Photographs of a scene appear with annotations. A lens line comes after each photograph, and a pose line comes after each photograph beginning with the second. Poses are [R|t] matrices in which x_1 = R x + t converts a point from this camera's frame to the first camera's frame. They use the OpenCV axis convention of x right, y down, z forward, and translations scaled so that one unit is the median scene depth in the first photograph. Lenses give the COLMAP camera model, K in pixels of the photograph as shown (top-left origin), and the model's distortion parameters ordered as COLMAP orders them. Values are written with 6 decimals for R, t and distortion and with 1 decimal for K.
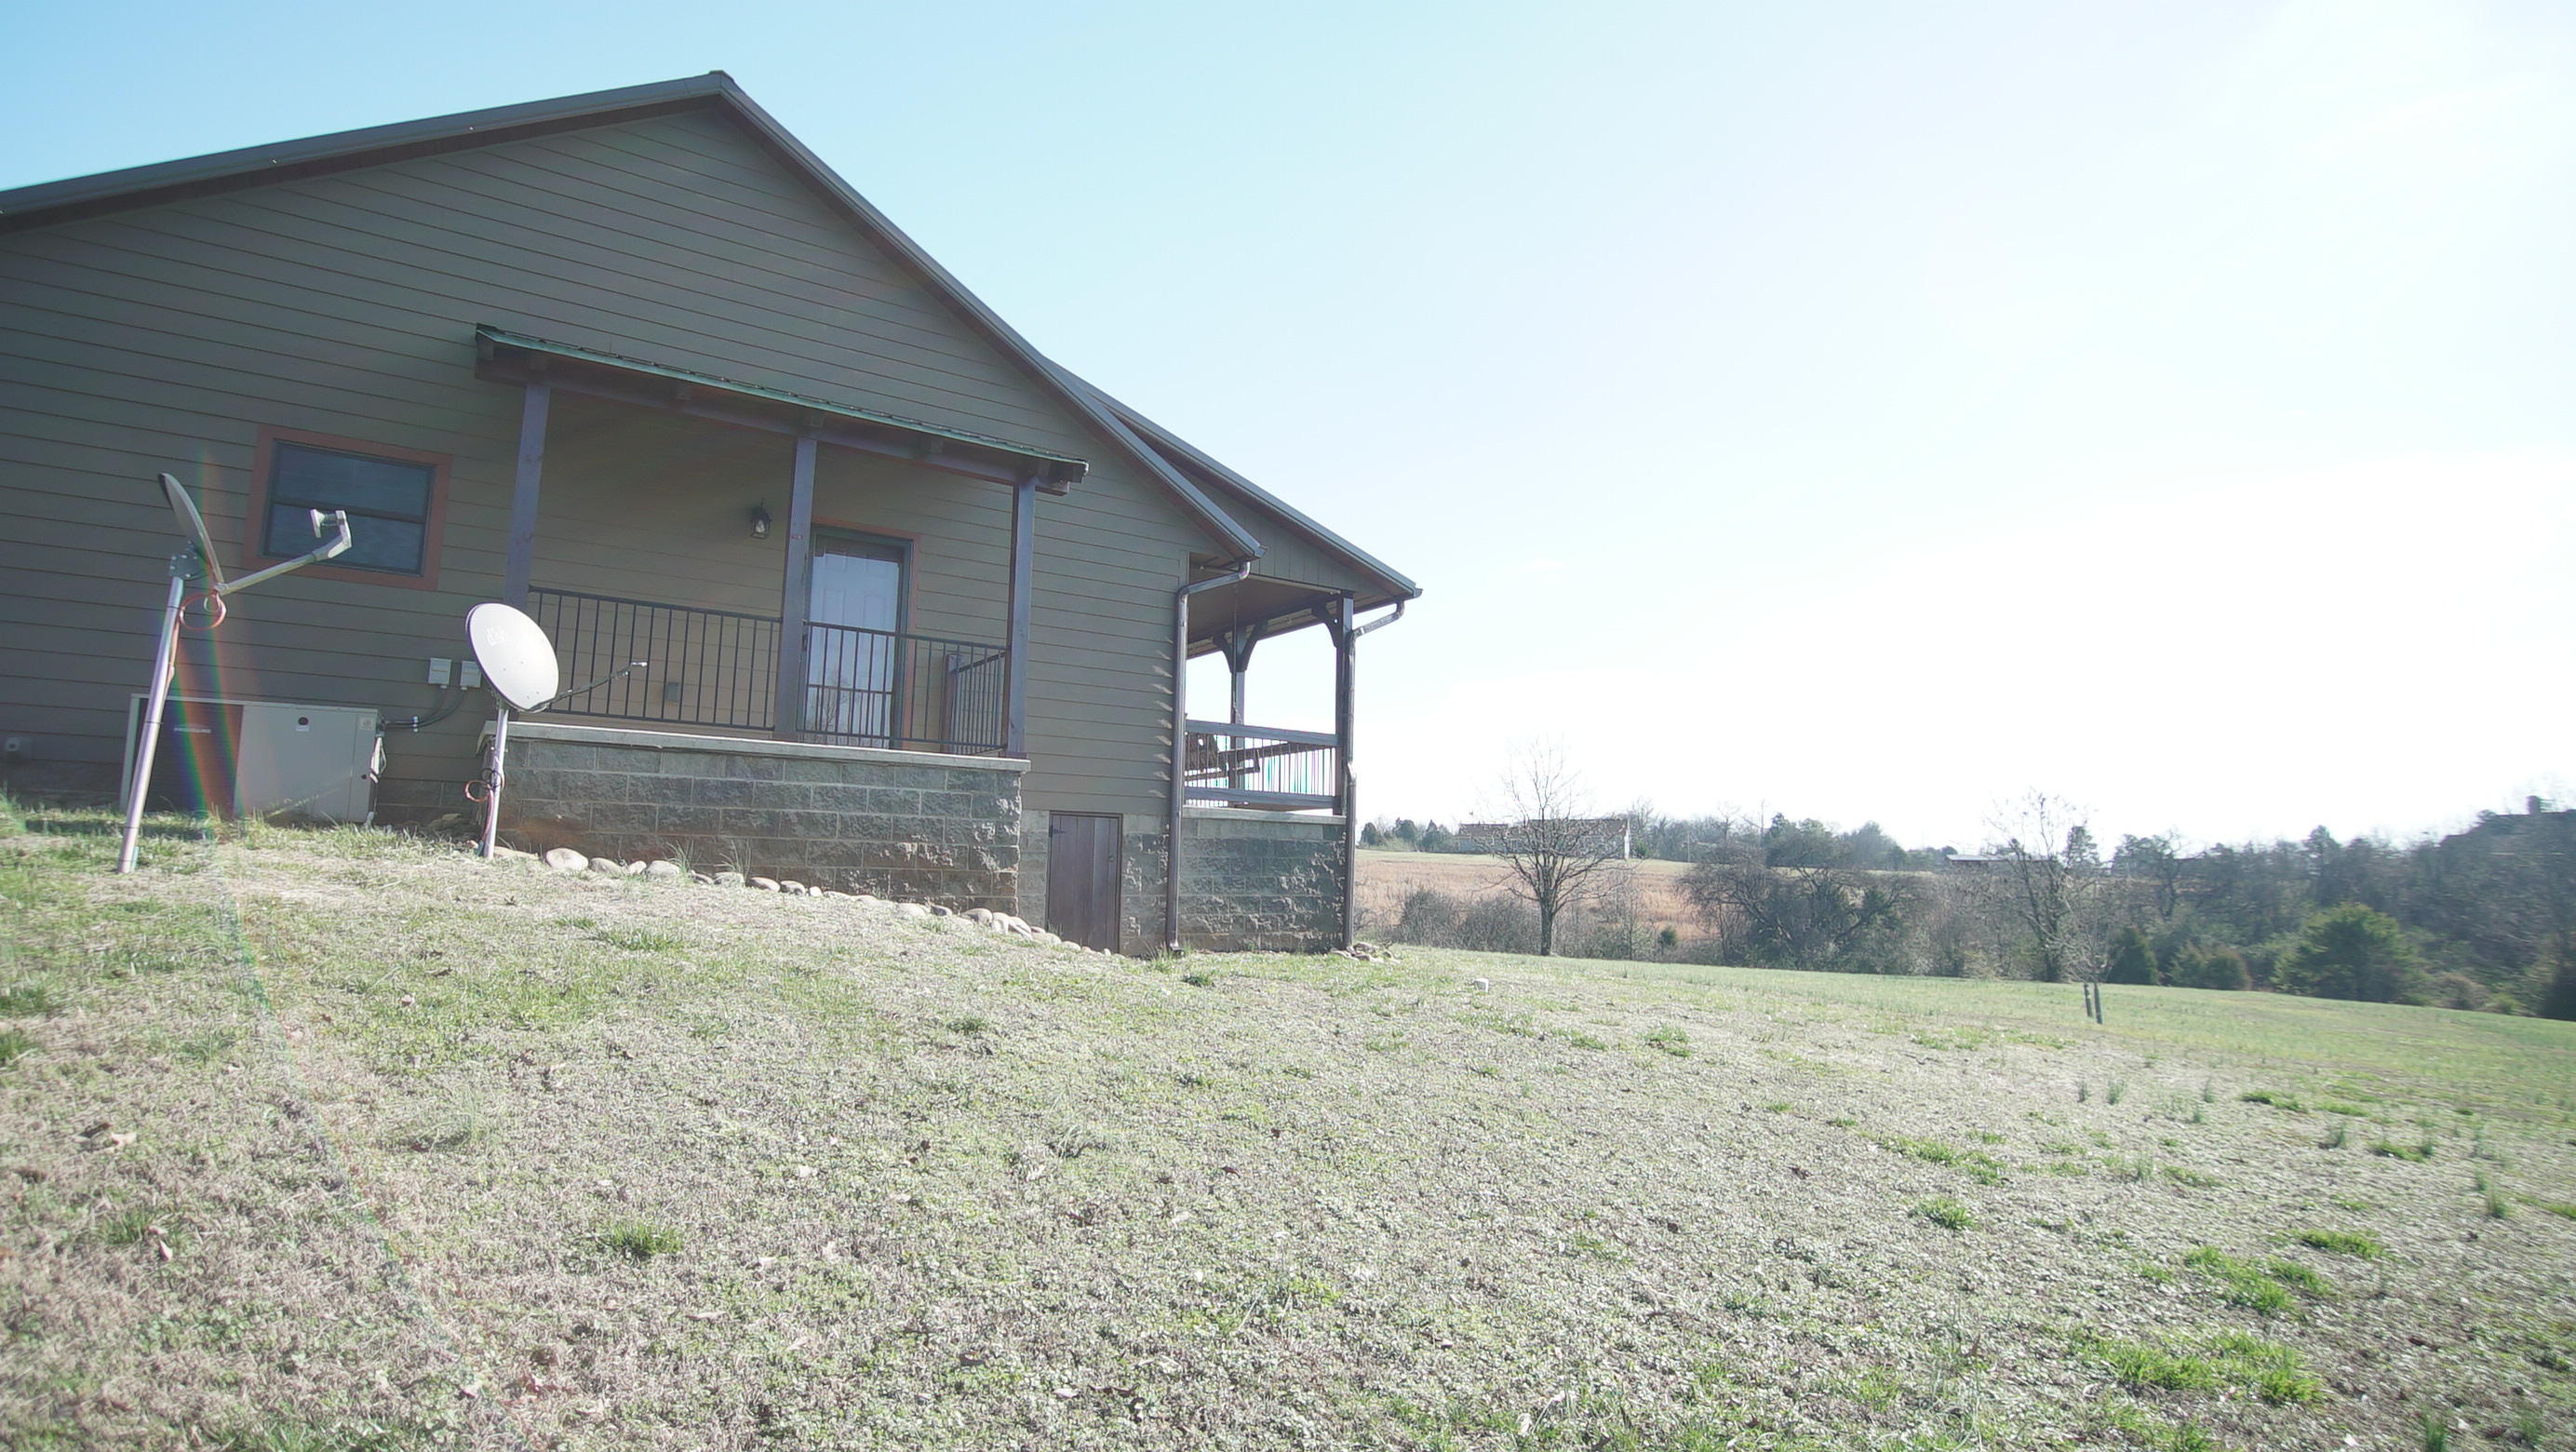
lens RADIAL K [[1222.9, 0, 1285.2], [0, 1222.9, 711.5], [0, 0, 1]] dist [0.003067, -0.000391]
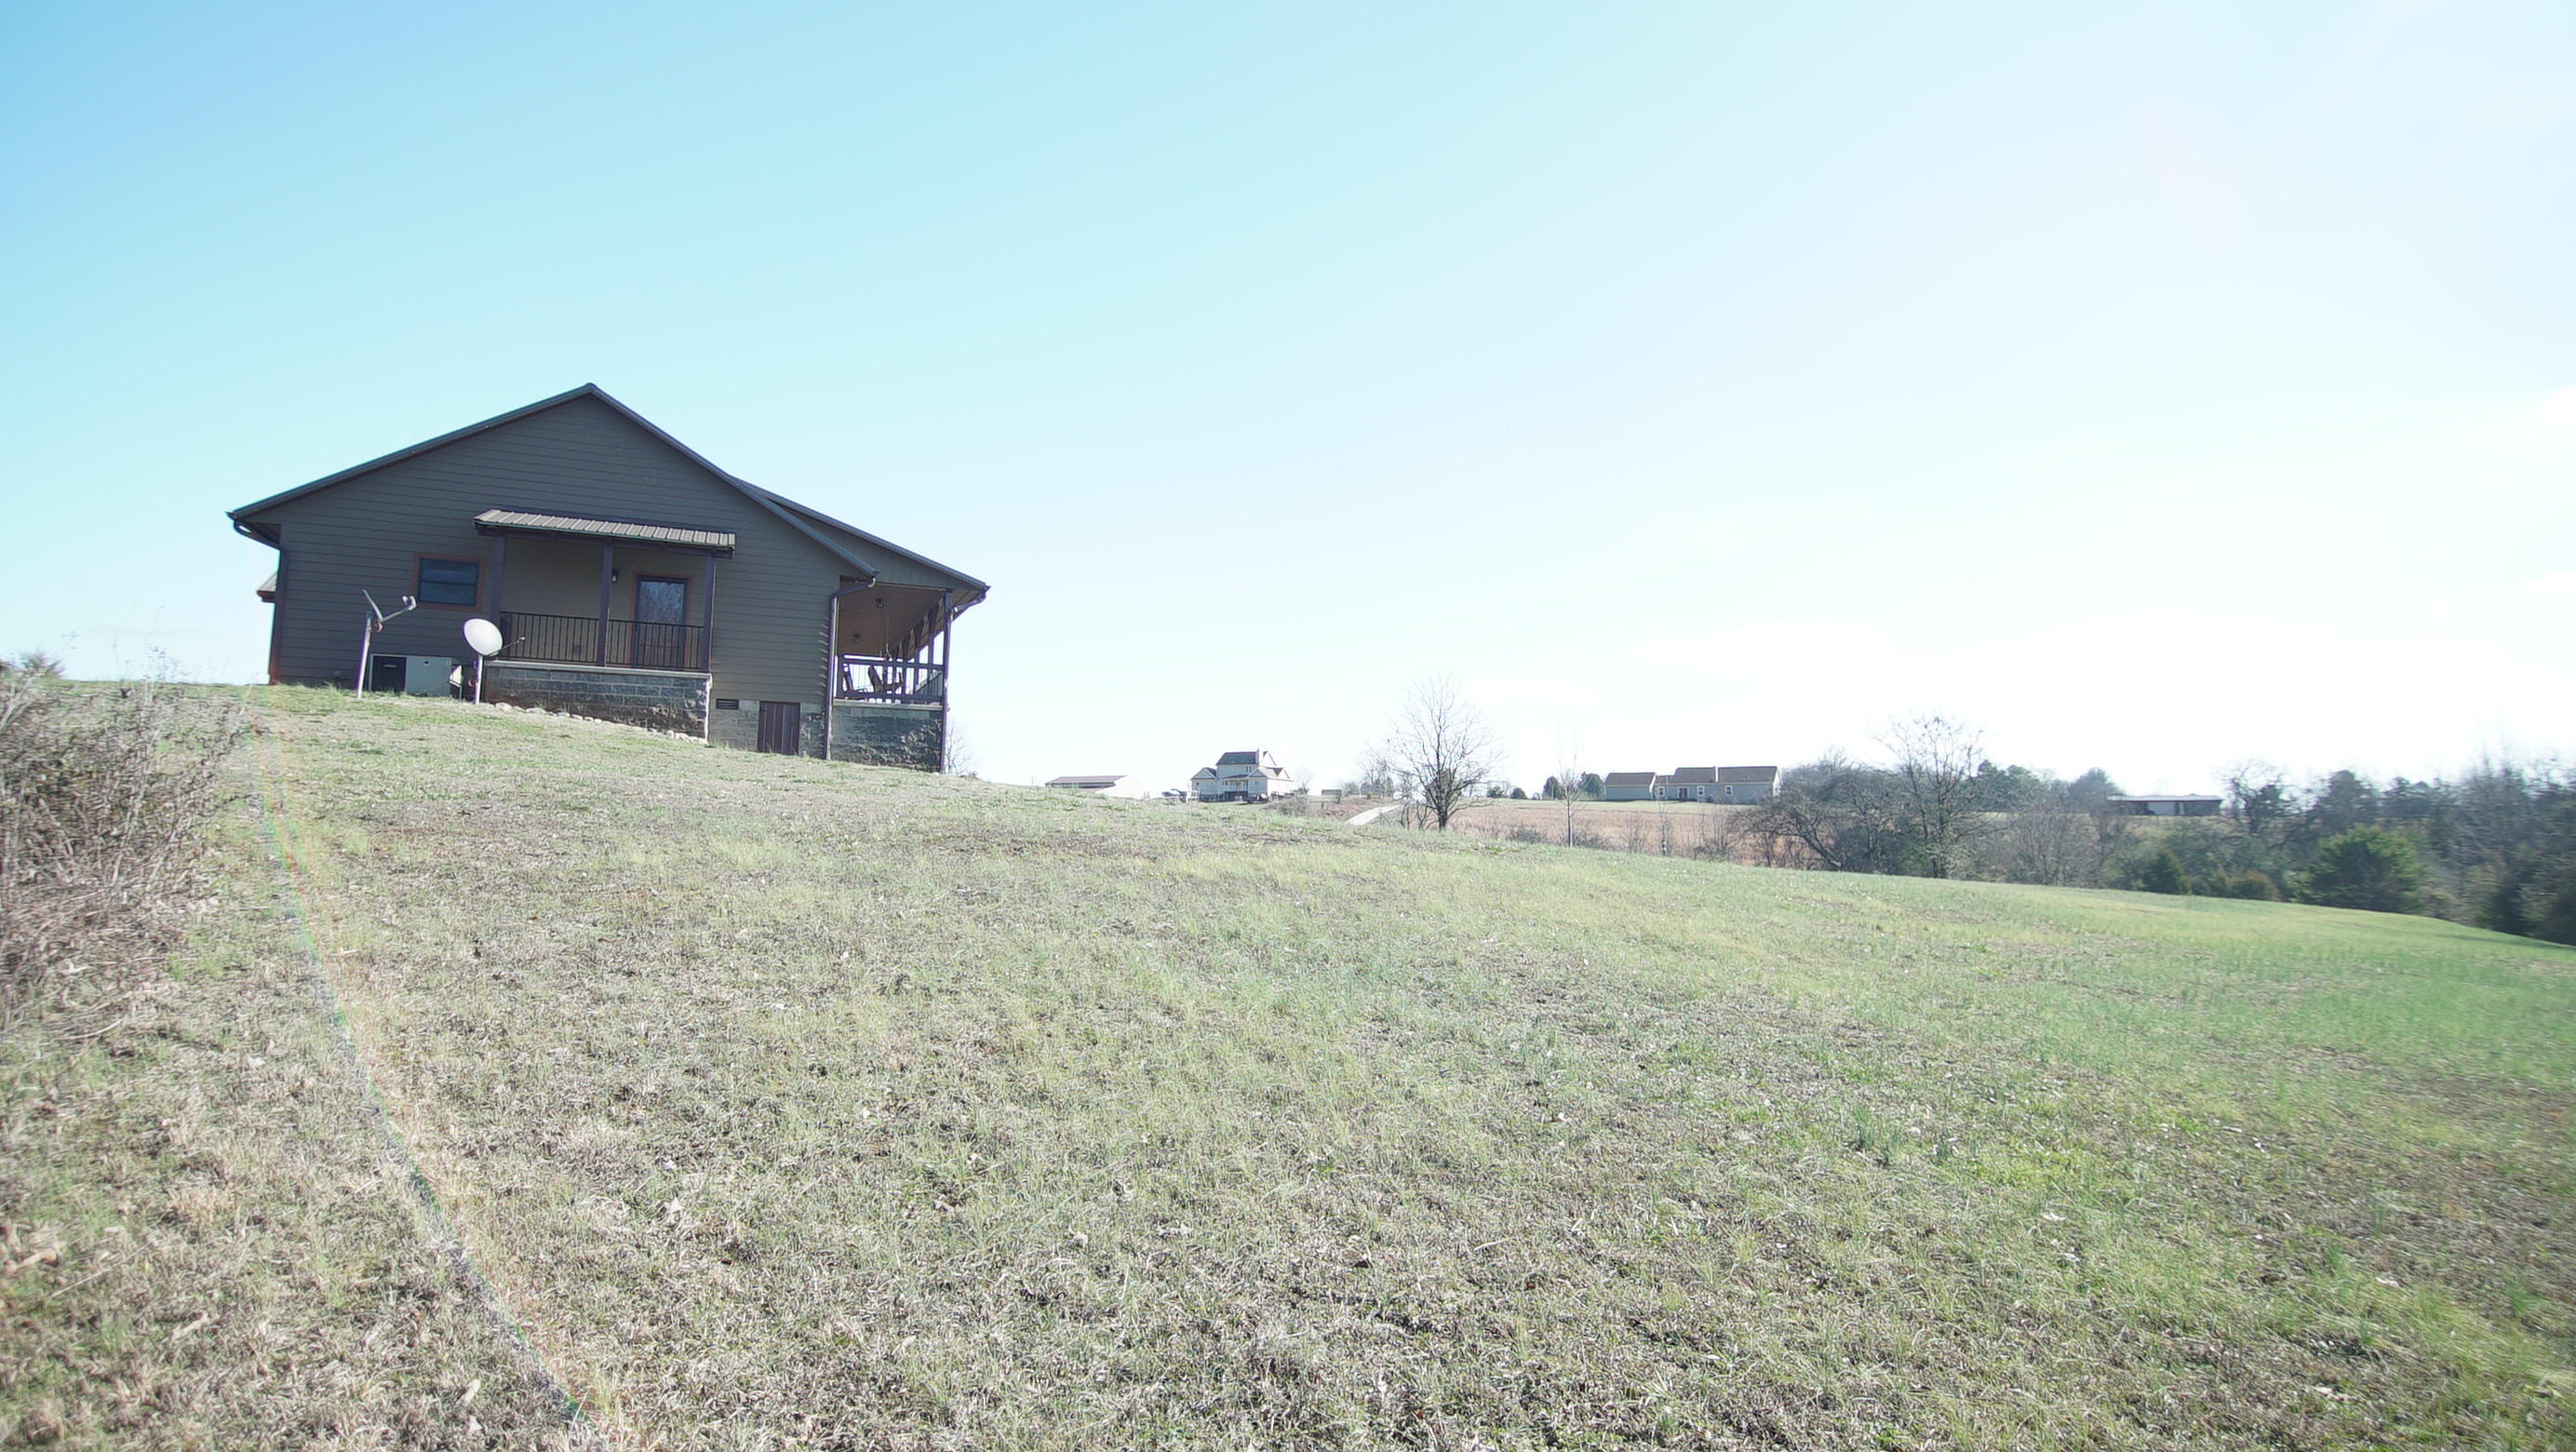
lens RADIAL K [[1222.9, 0, 1290.3], [0, 1222.9, 724.7], [0, 0, 1]] dist [0.003067, -0.000391]
pose [[0.982845, -0.019042, -0.183447, 1.250163], [0.026767, 0.998852, 0.039724, 0.069274], [0.182480, -0.043952, 0.982227, -1.063171]]
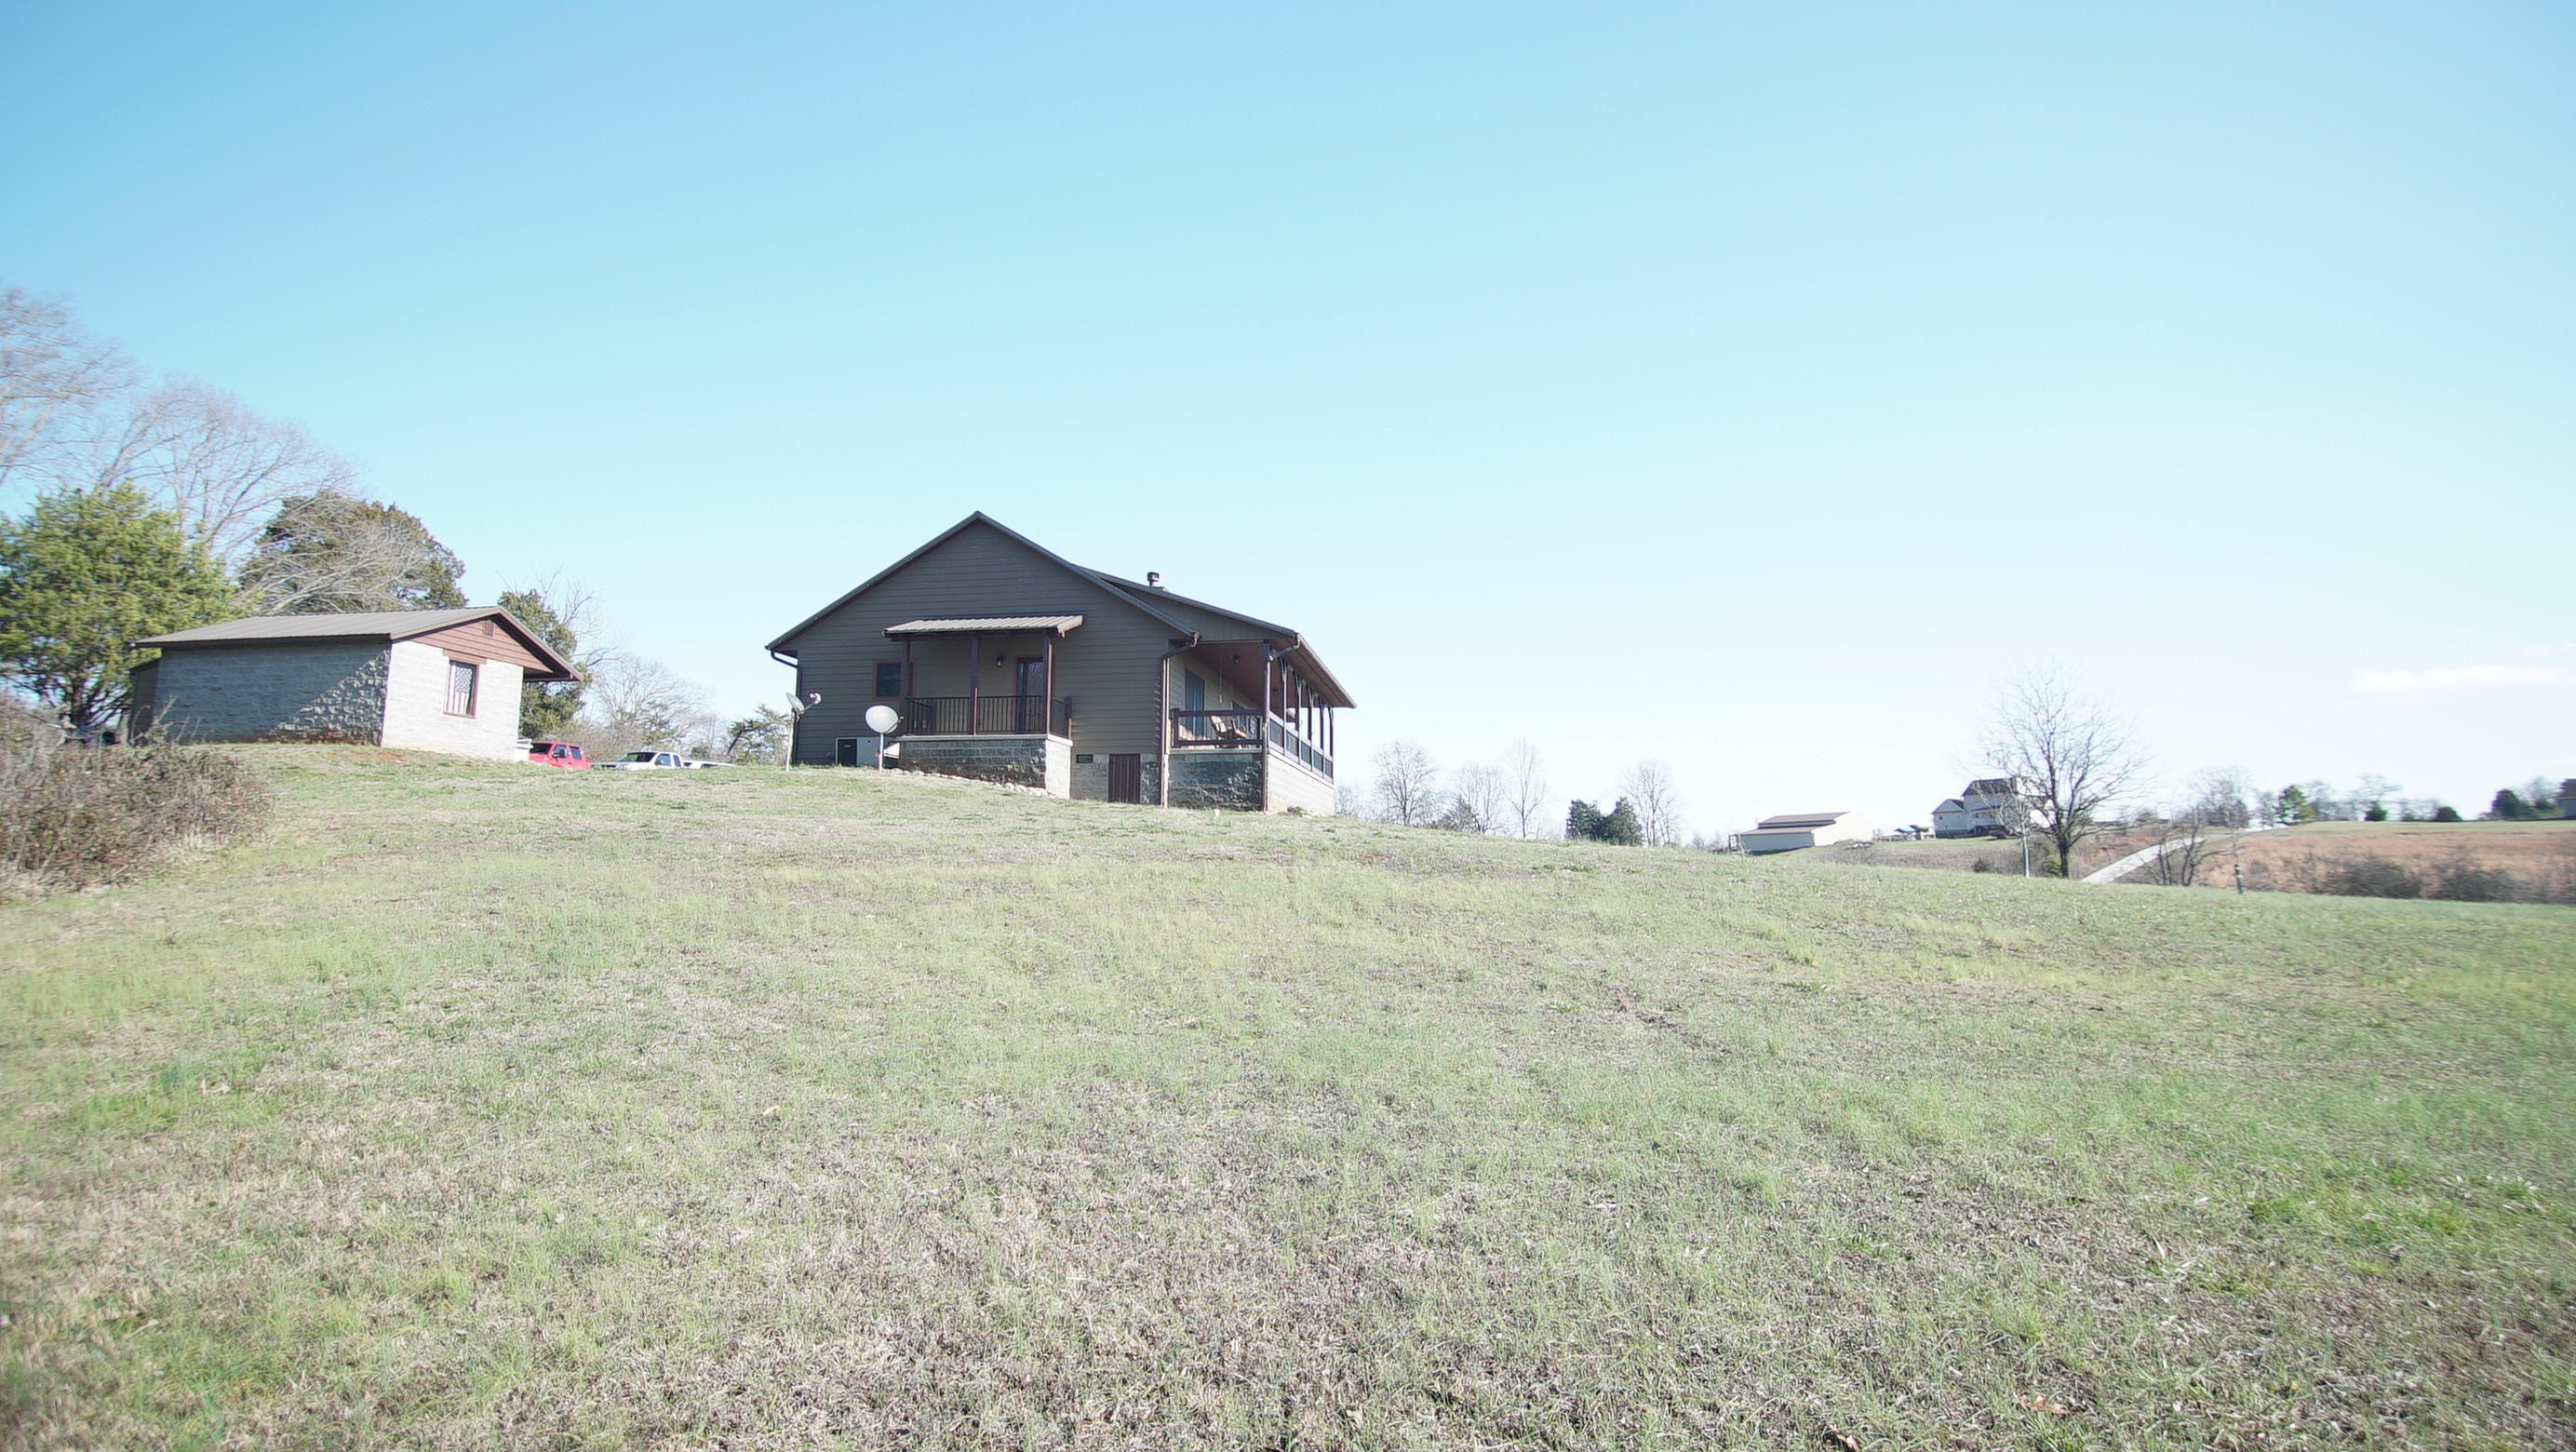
lens RADIAL K [[1222.9, 0, 1283.7], [0, 1222.9, 722.6], [0, 0, 1]] dist [0.003067, -0.000391]
pose [[0.713864, -0.101982, -0.692819, 2.002399], [0.104611, 0.993768, -0.038492, 0.166153], [0.692427, -0.044999, 0.720083, -0.613432]]
